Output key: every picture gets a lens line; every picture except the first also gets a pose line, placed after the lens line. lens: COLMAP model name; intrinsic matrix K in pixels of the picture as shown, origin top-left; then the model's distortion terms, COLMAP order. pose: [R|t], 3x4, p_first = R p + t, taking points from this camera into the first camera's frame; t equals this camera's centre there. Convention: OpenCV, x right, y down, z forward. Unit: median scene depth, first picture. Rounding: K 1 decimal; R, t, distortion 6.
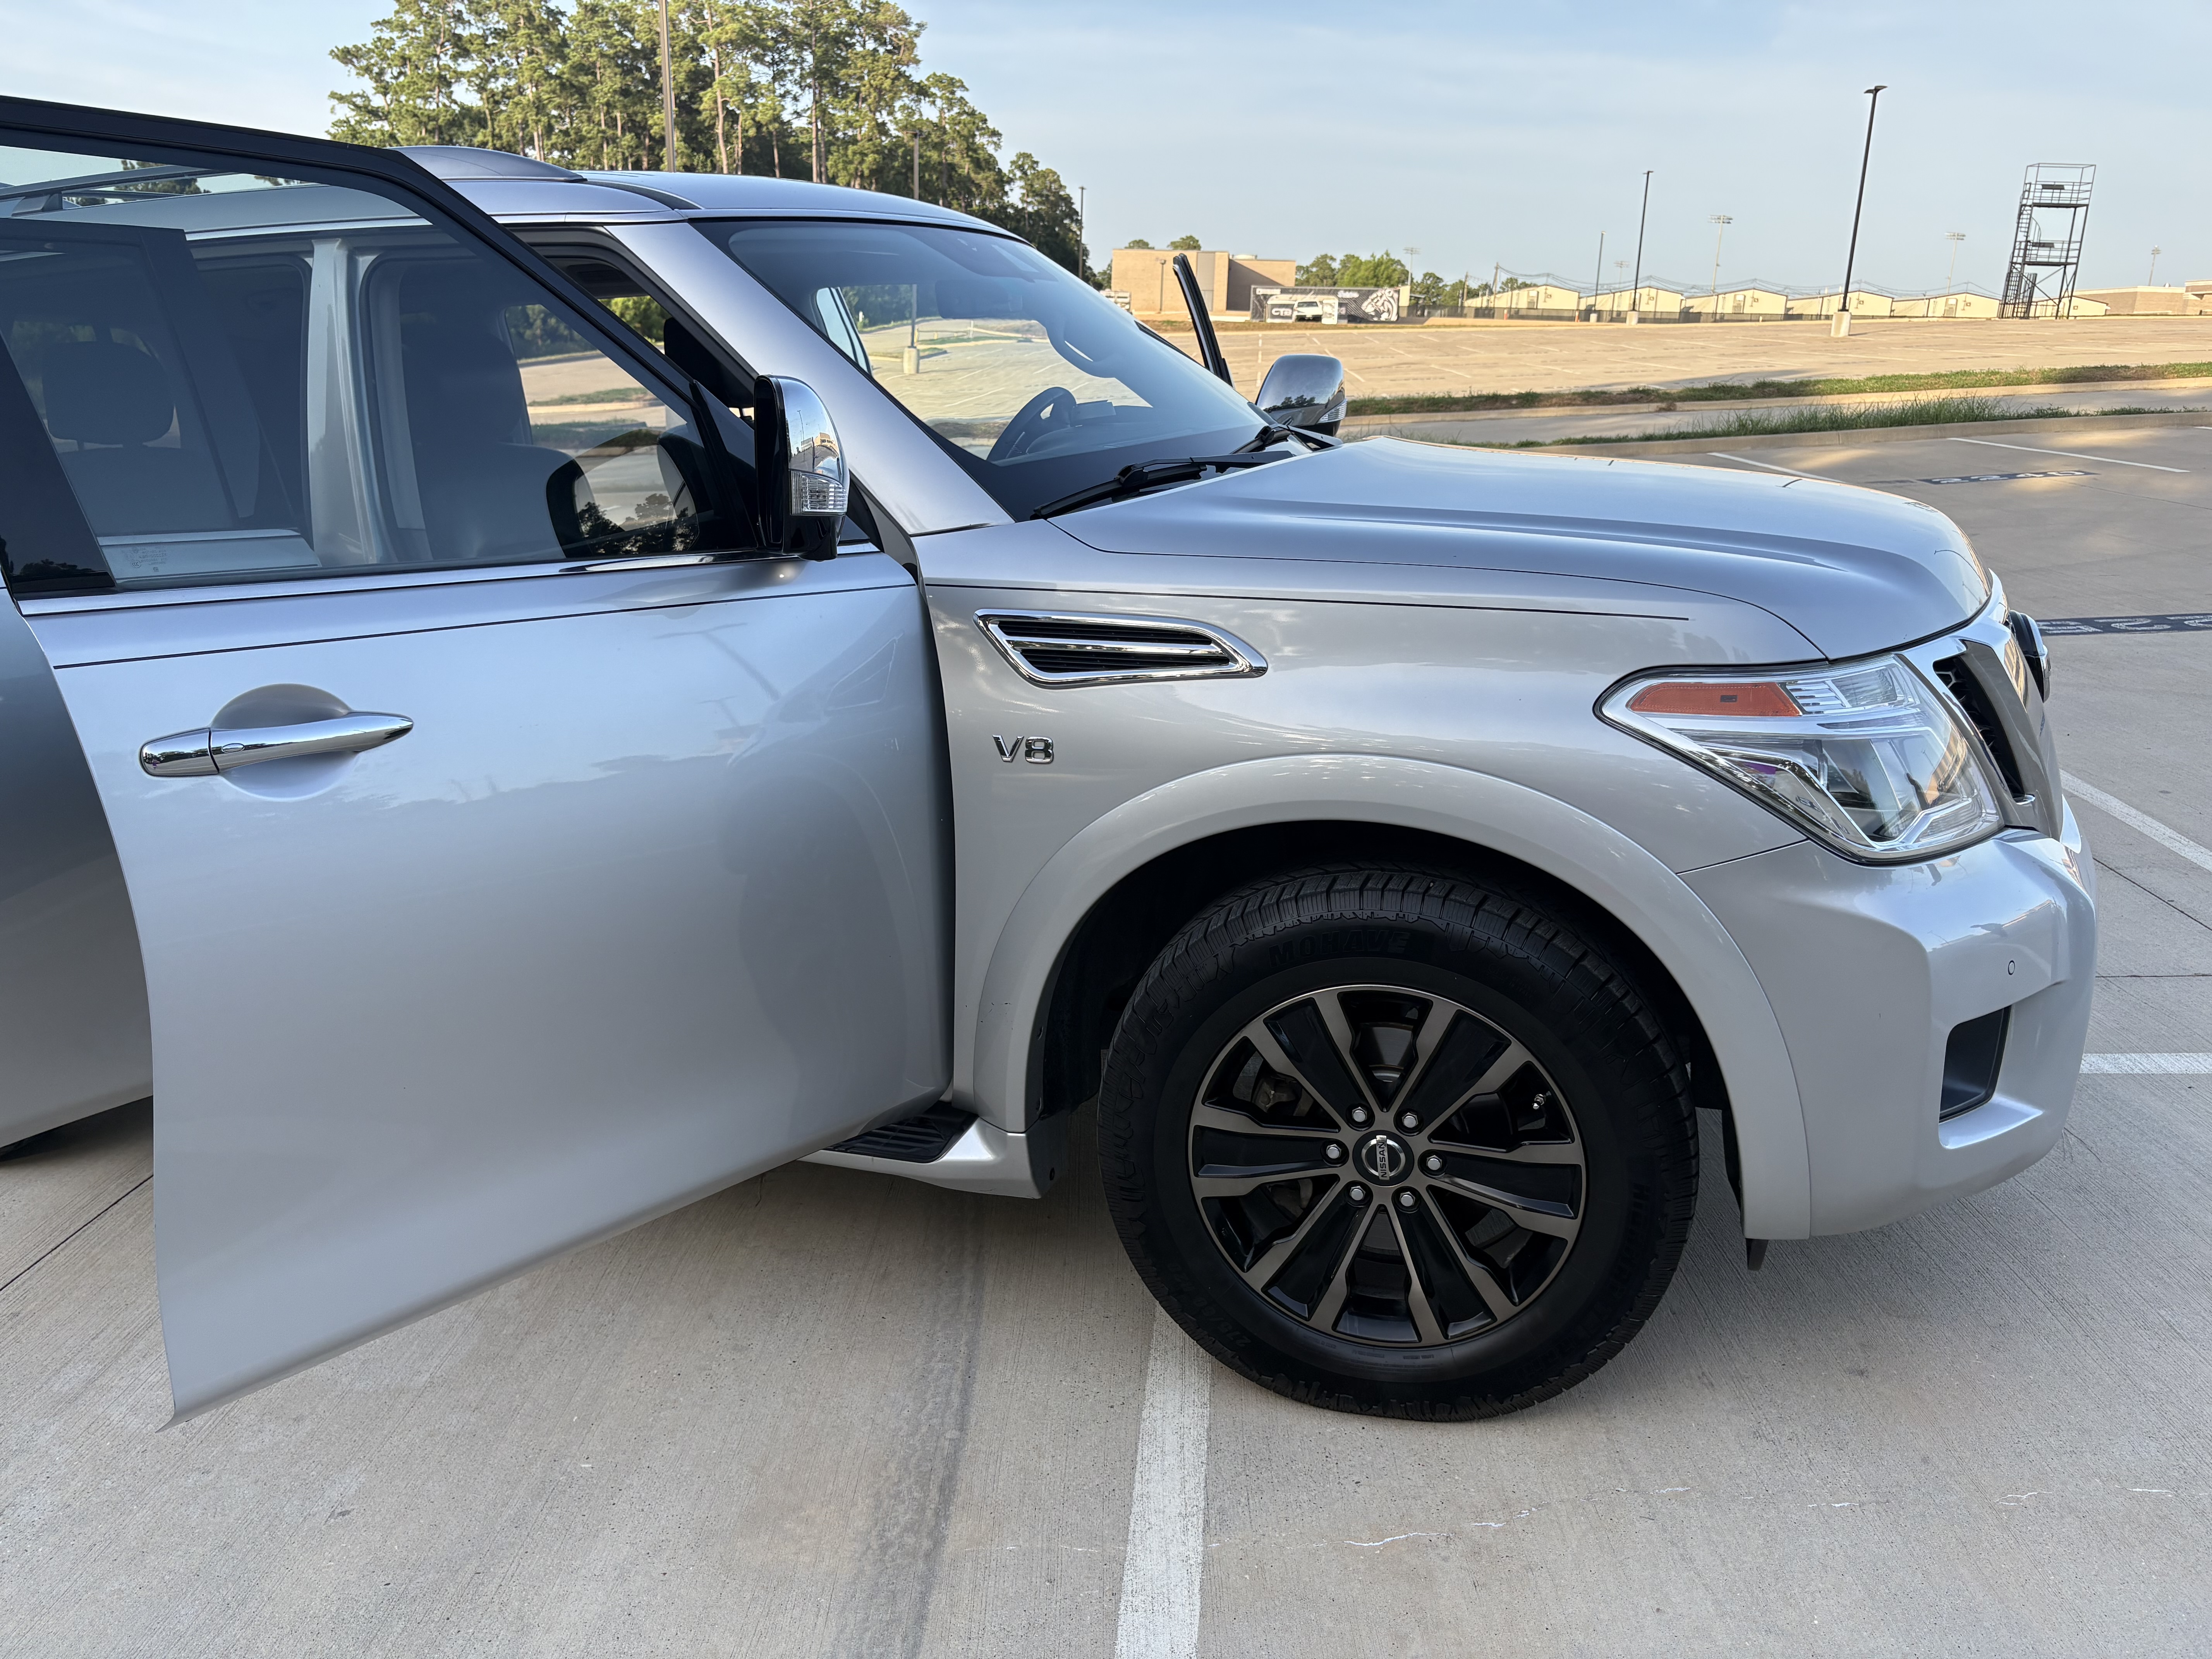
lens RADIAL K [[1692.6, 0, 1103.1], [0, 1692.6, 818.1], [0, 0, 1]] dist [0.010939, -0.005261]
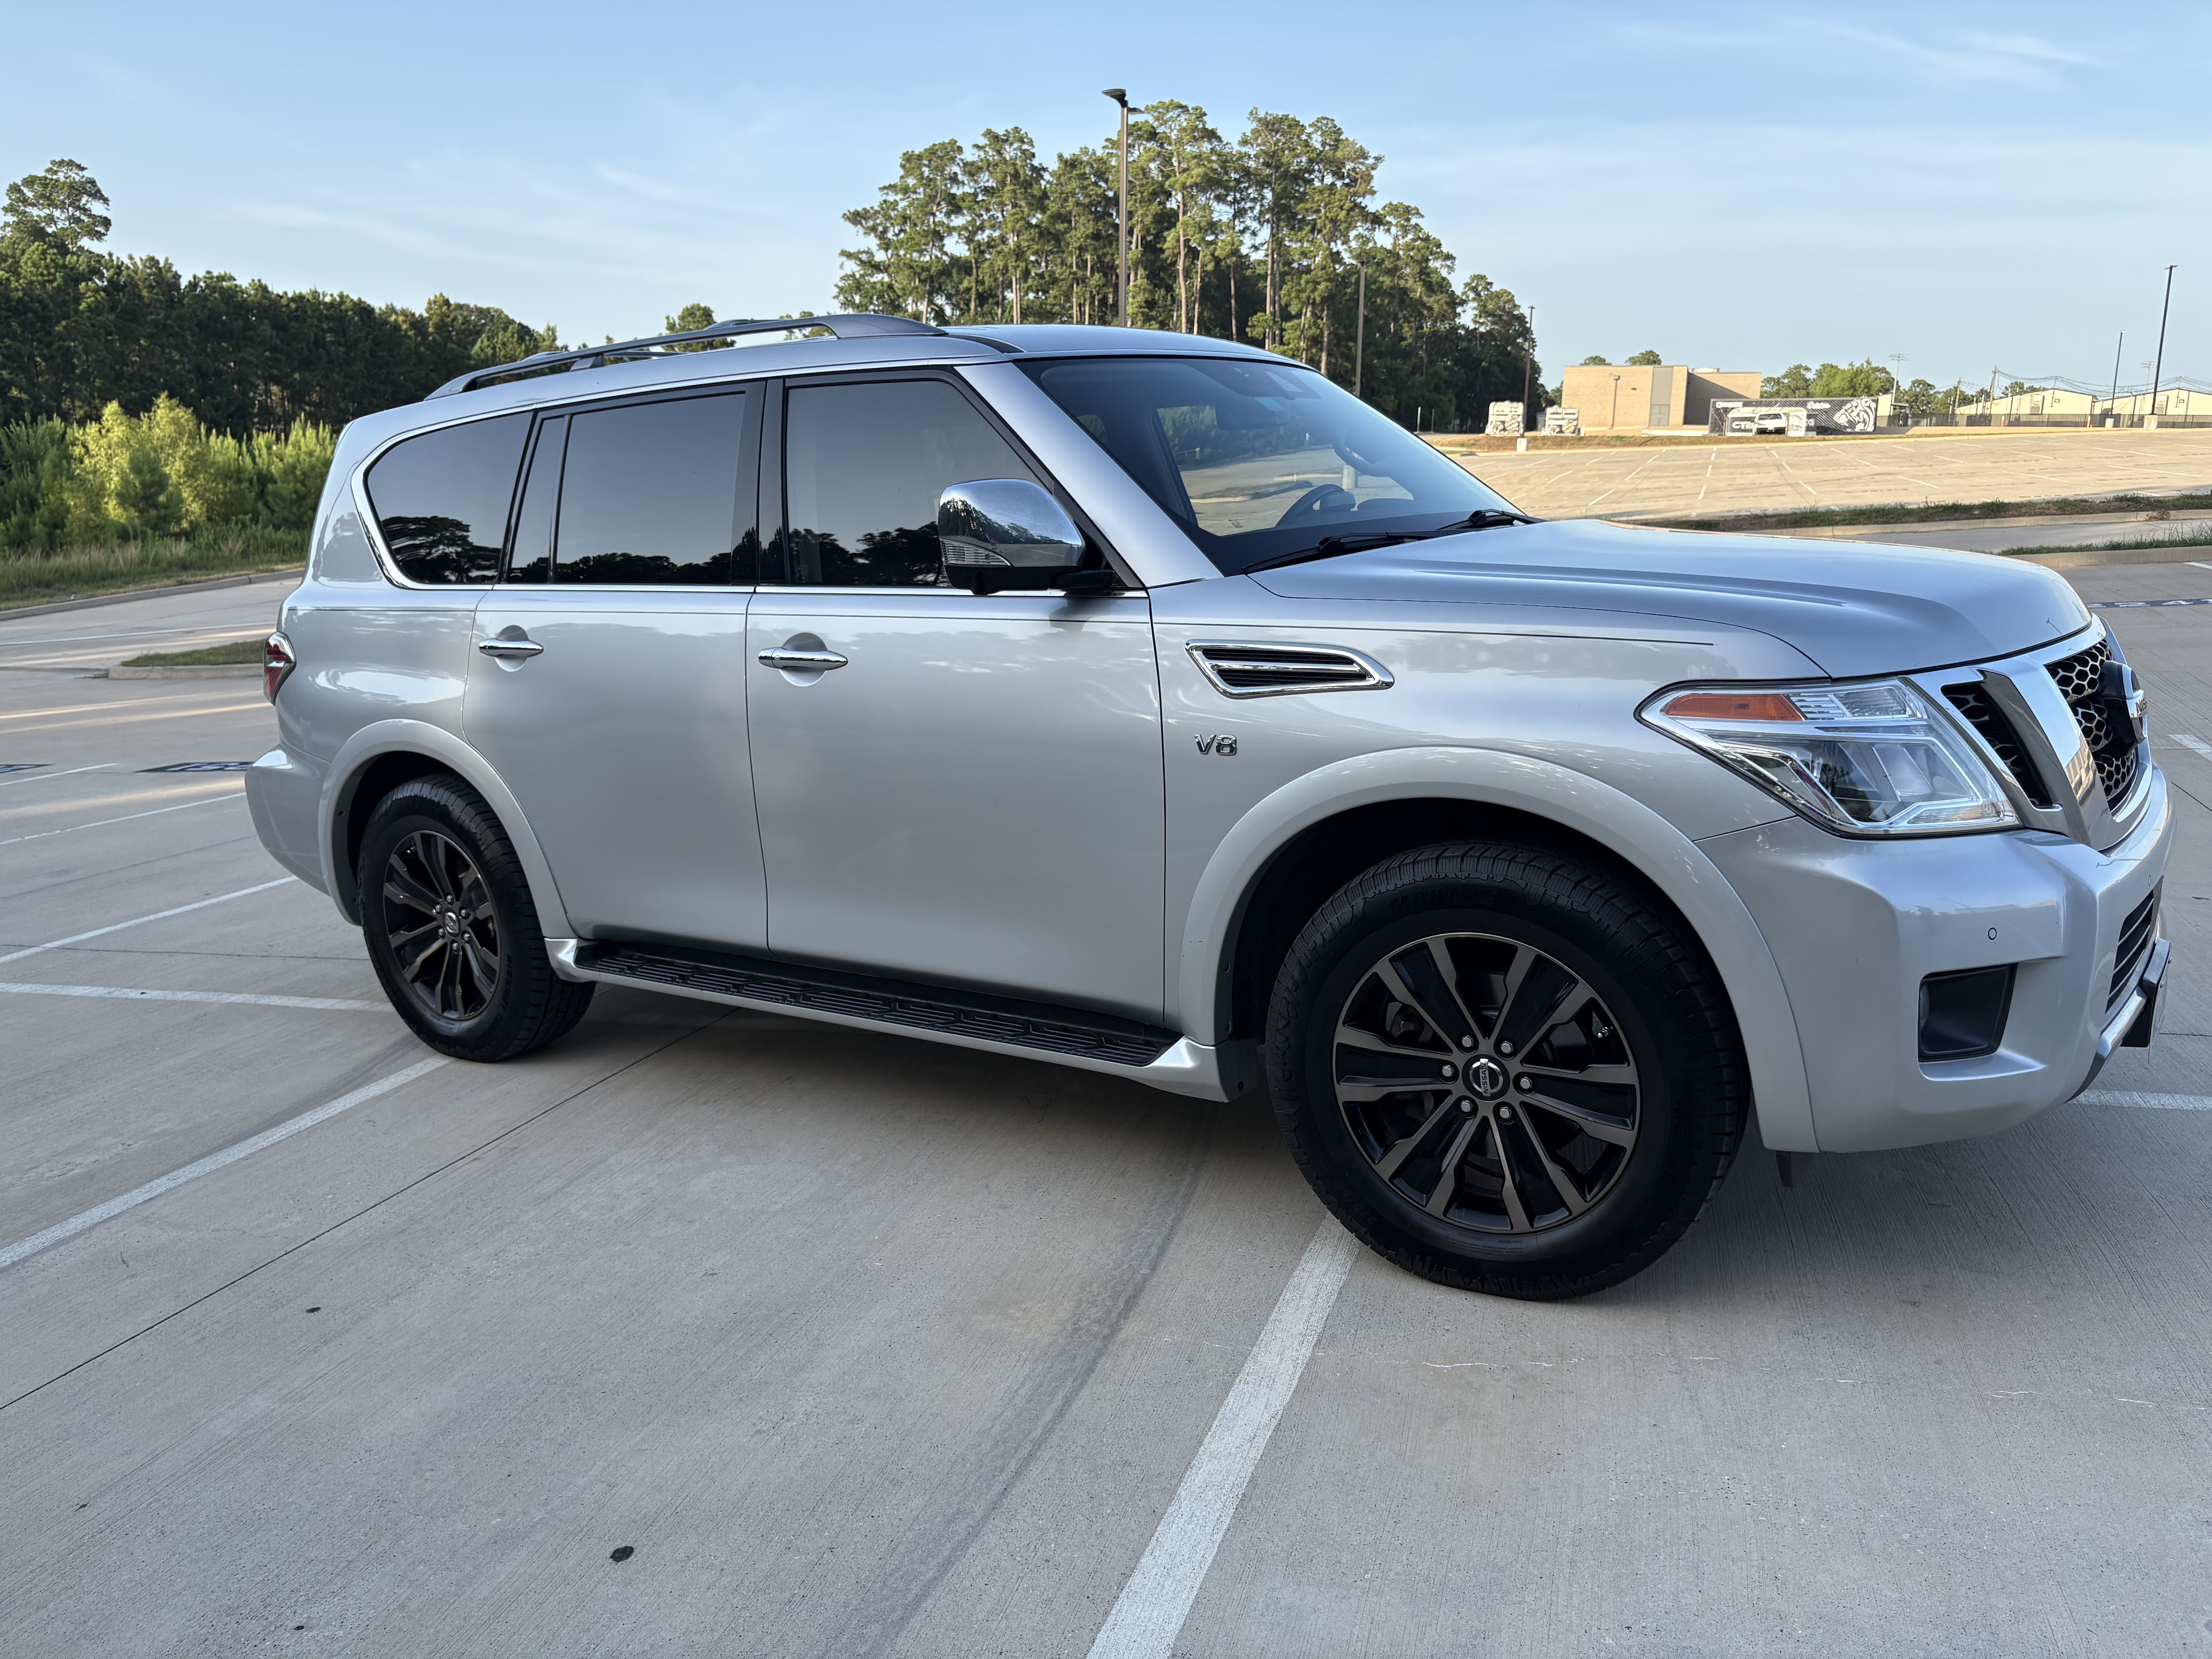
lens RADIAL K [[1692.6, 0, 1117.1], [0, 1692.6, 830.1], [0, 0, 1]] dist [0.010939, -0.005261]
pose [[0.969175, 0.036317, -0.243682, 0.195370], [-0.051005, 0.997225, -0.054238, 0.097653], [0.241036, 0.064995, 0.968337, -0.285558]]
